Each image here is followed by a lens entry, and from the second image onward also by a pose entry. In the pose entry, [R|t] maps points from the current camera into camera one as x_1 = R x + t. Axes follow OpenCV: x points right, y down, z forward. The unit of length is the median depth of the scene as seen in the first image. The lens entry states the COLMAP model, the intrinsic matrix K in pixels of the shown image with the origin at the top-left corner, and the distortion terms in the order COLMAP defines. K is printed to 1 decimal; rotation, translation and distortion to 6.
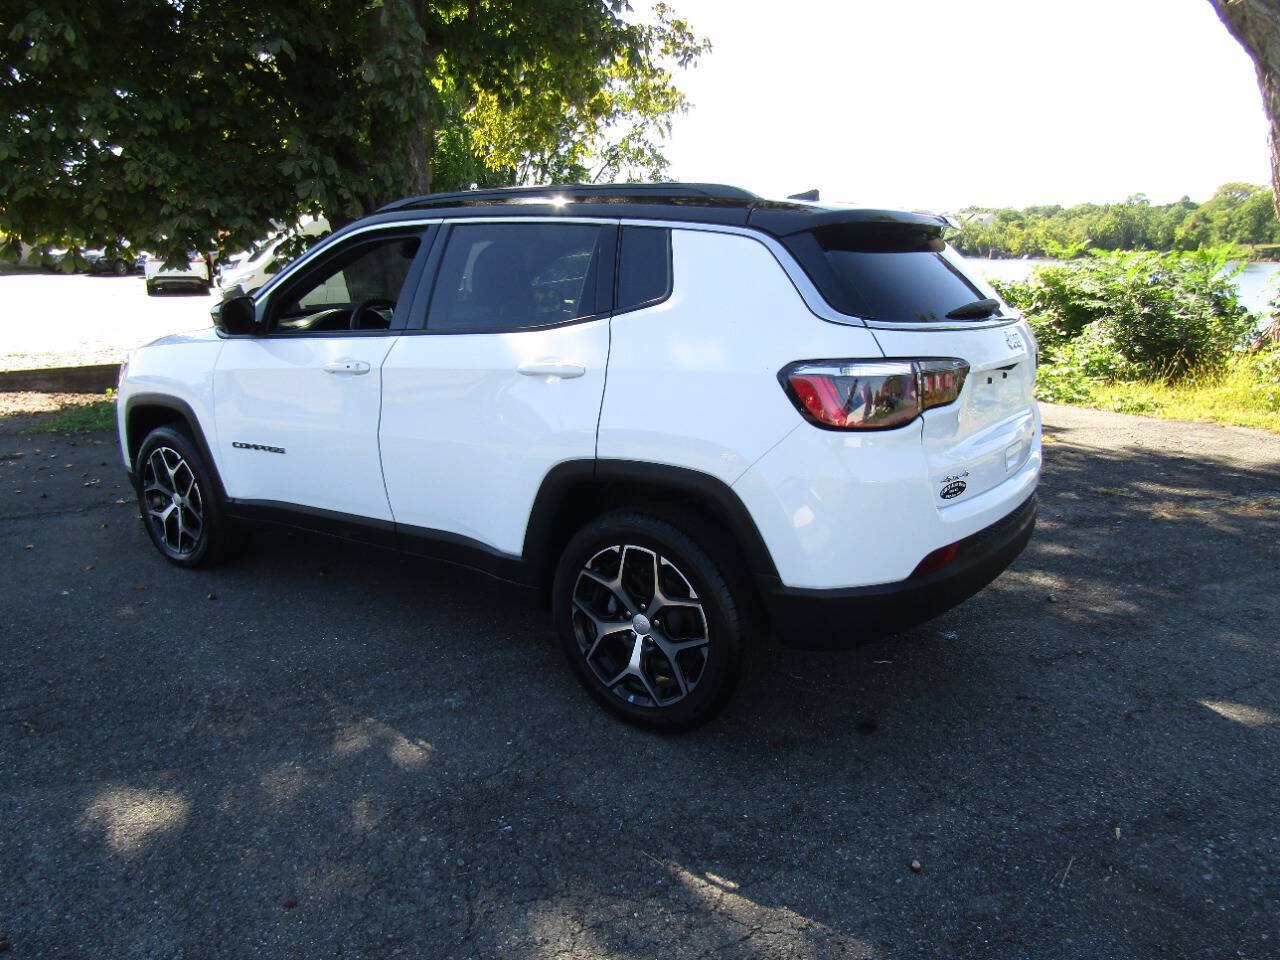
lens RADIAL K [[934.2, 0, 644.4], [0, 934.2, 485.4], [0, 0, 1]] dist [-0.008355, 0.001603]
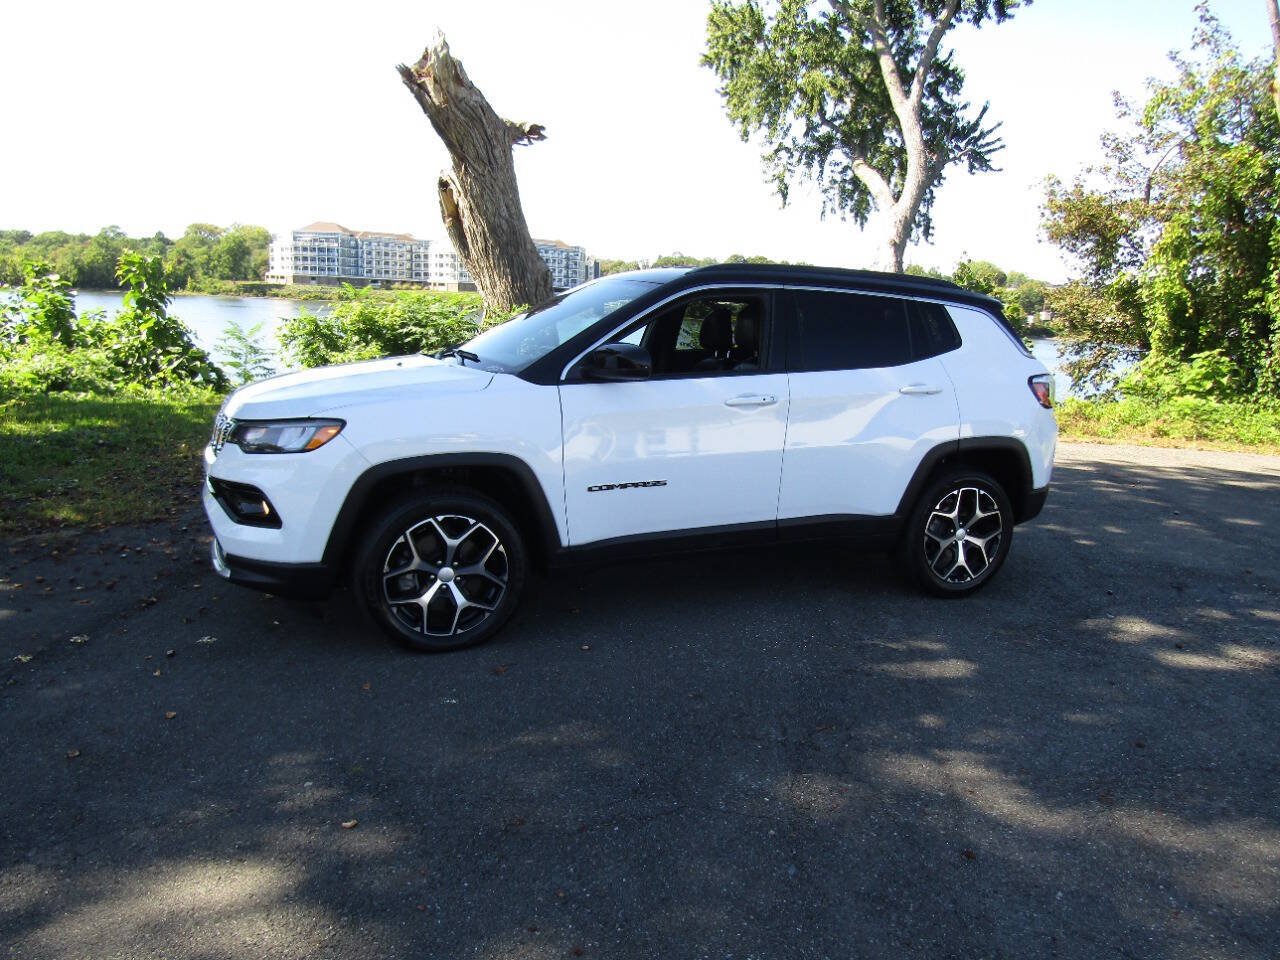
lens RADIAL K [[923.0, 0, 640.0], [0, 923.0, 480.0], [0, 0, 1]] dist [-0.026268, 0.015210]
pose [[0.542312, -0.135723, 0.829142, -1.440128], [0.164061, 0.984975, 0.053925, -0.114426], [-0.824003, 0.106786, 0.556431, 0.463112]]
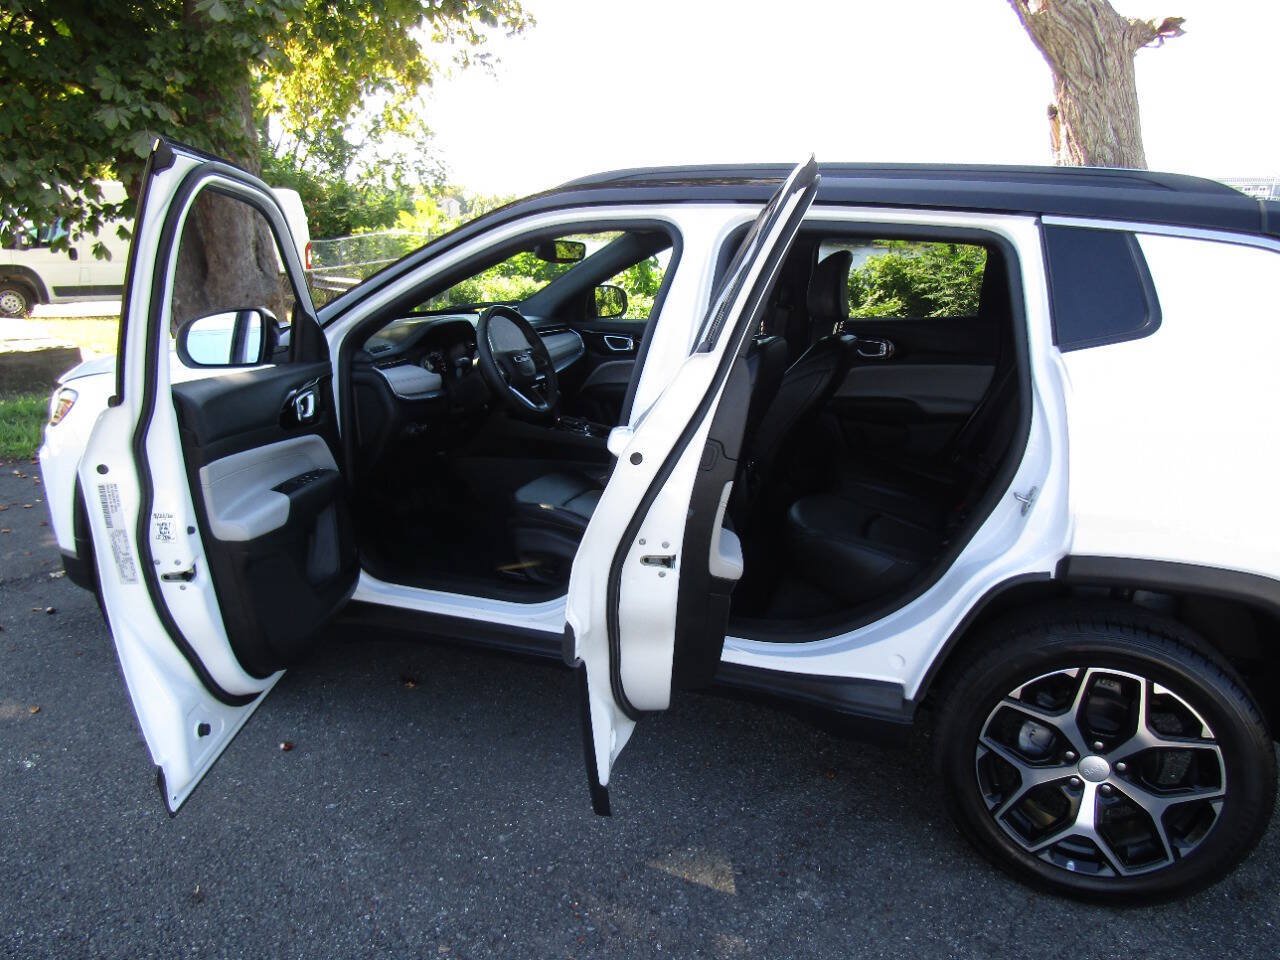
lens RADIAL K [[924.0, 0, 650.6], [0, 924.0, 482.5], [0, 0, 1]] dist [-0.004669, 0.003229]
pose [[0.962747, -0.049071, 0.265916, -0.450081], [0.043596, 0.998699, 0.026455, -0.096513], [-0.266868, -0.013877, 0.963633, 0.335623]]
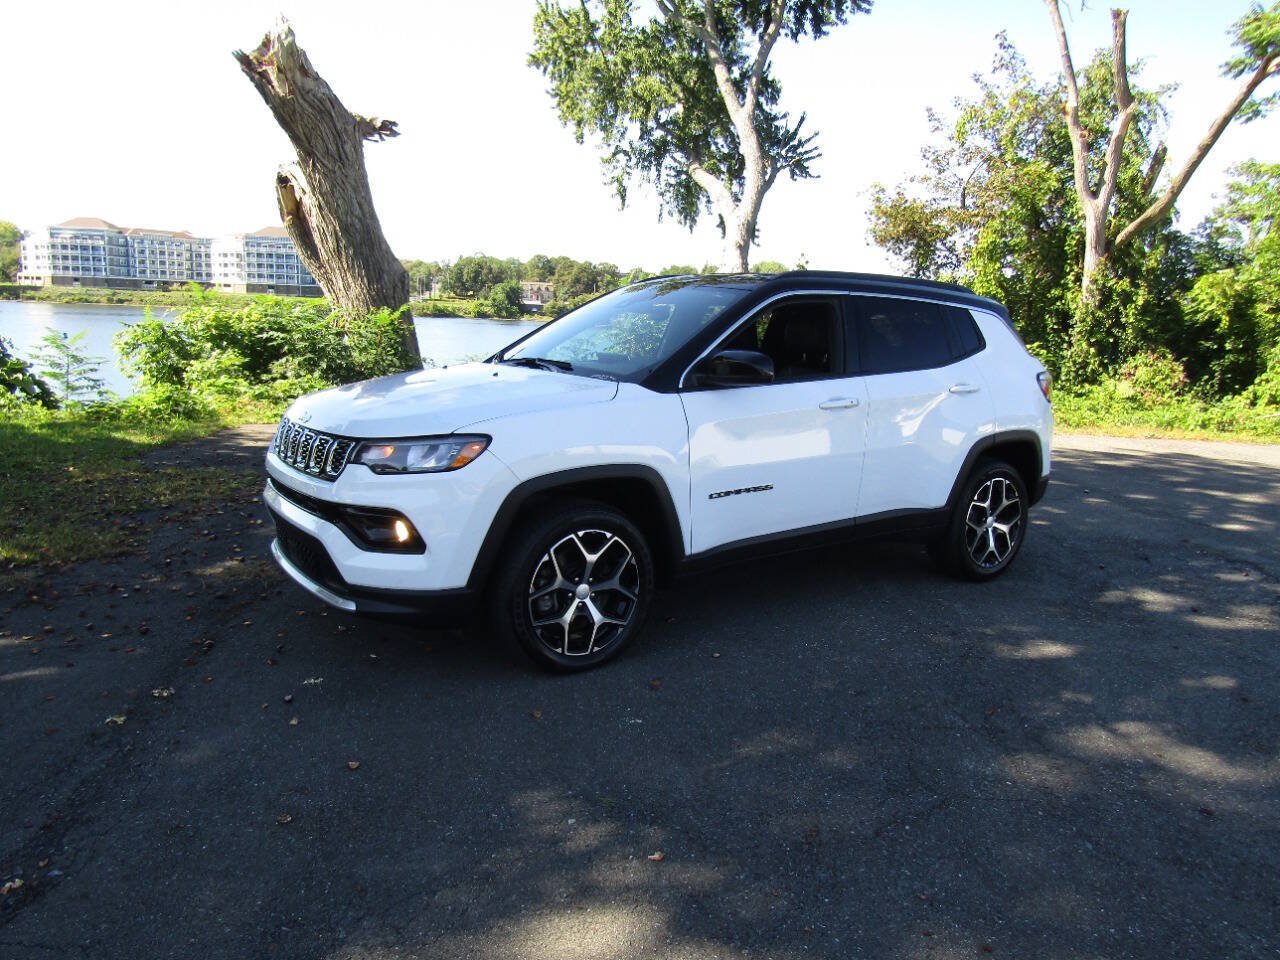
lens RADIAL K [[923.0, 0, 640.0], [0, 923.0, 480.0], [0, 0, 1]] dist [-0.026268, 0.015210]
pose [[0.353437, -0.155326, 0.922473, -1.610231], [0.192613, 0.977072, 0.090721, -0.192746], [-0.915414, 0.145616, 0.375252, 0.805118]]
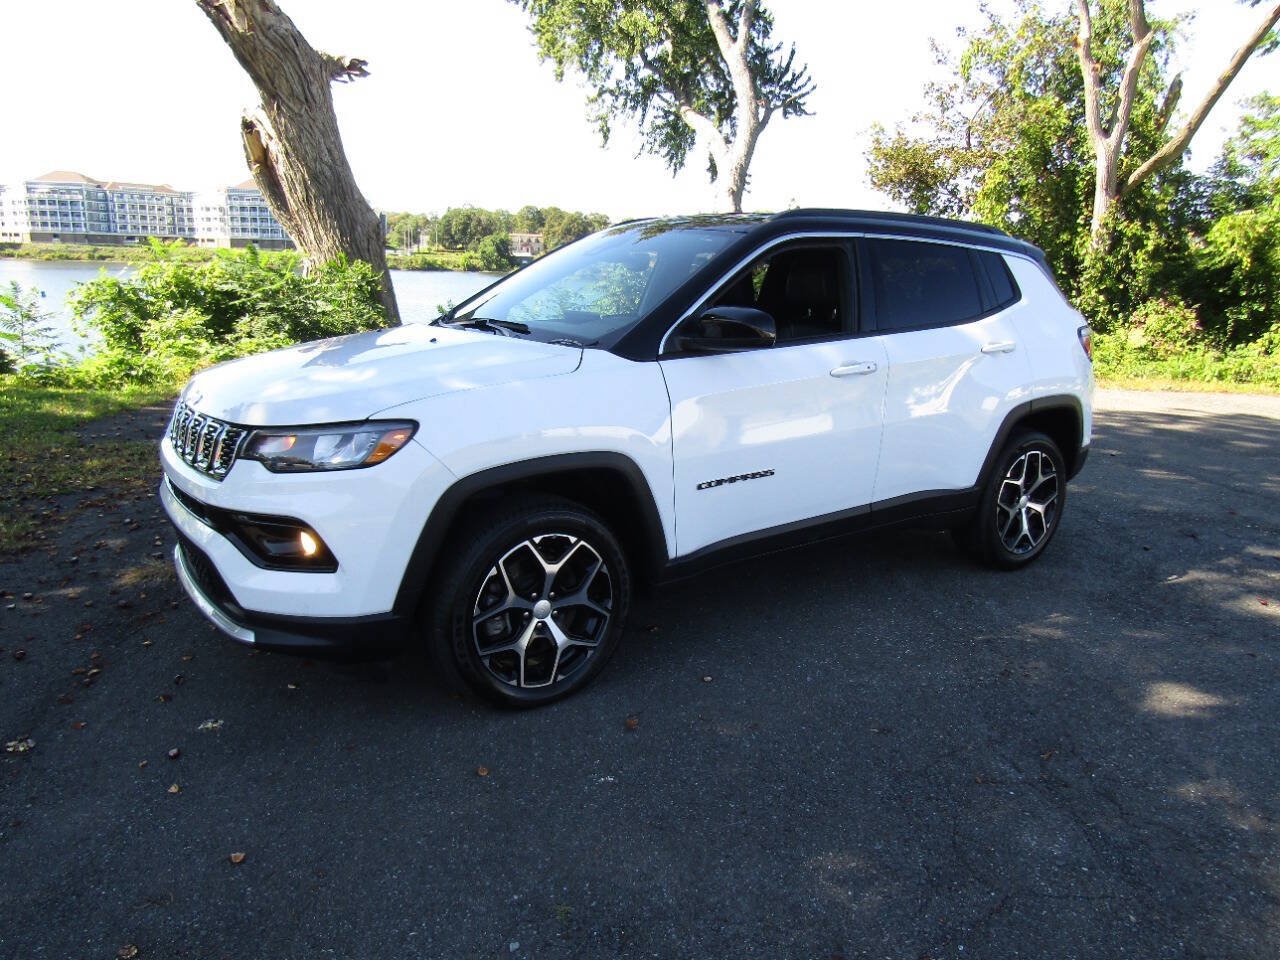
lens RADIAL K [[923.4, 0, 640.0], [0, 923.4, 480.0], [0, 0, 1]] dist [-0.014822, 0.003385]
pose [[0.346132, -0.206185, 0.915249, -1.402811], [0.203842, 0.968775, 0.141153, -0.203967], [-0.915773, 0.137708, 0.377353, 0.857826]]
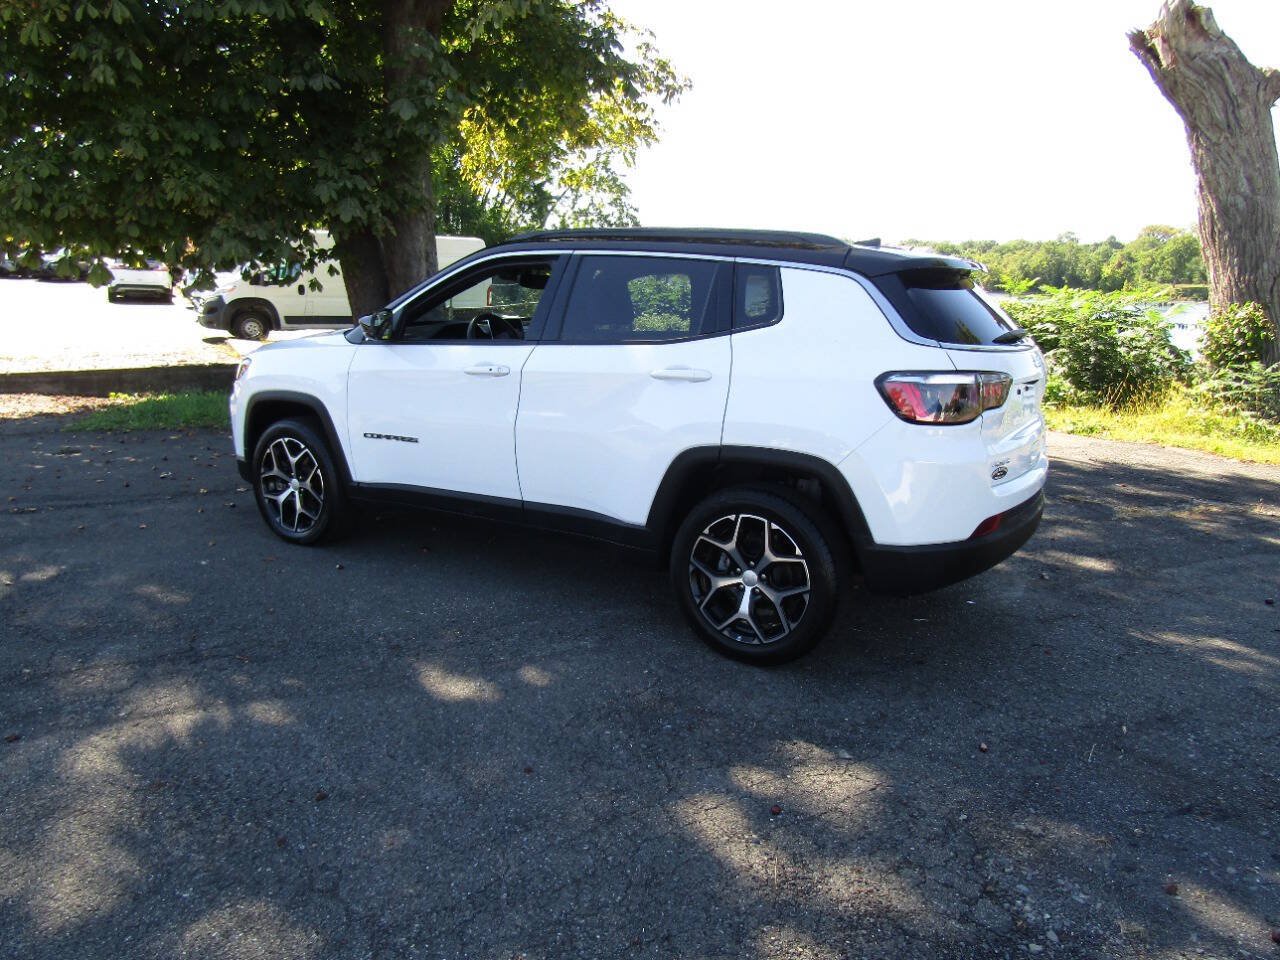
lens RADIAL K [[938.1, 0, 640.0], [0, 938.1, 480.0], [0, 0, 1]] dist [-0.033000, 0.028369]
pose [[0.998133, 0.017614, 0.058489, -0.194380], [-0.015983, 0.999474, -0.028236, 0.046664], [-0.058955, 0.027248, 0.997889, -0.217006]]
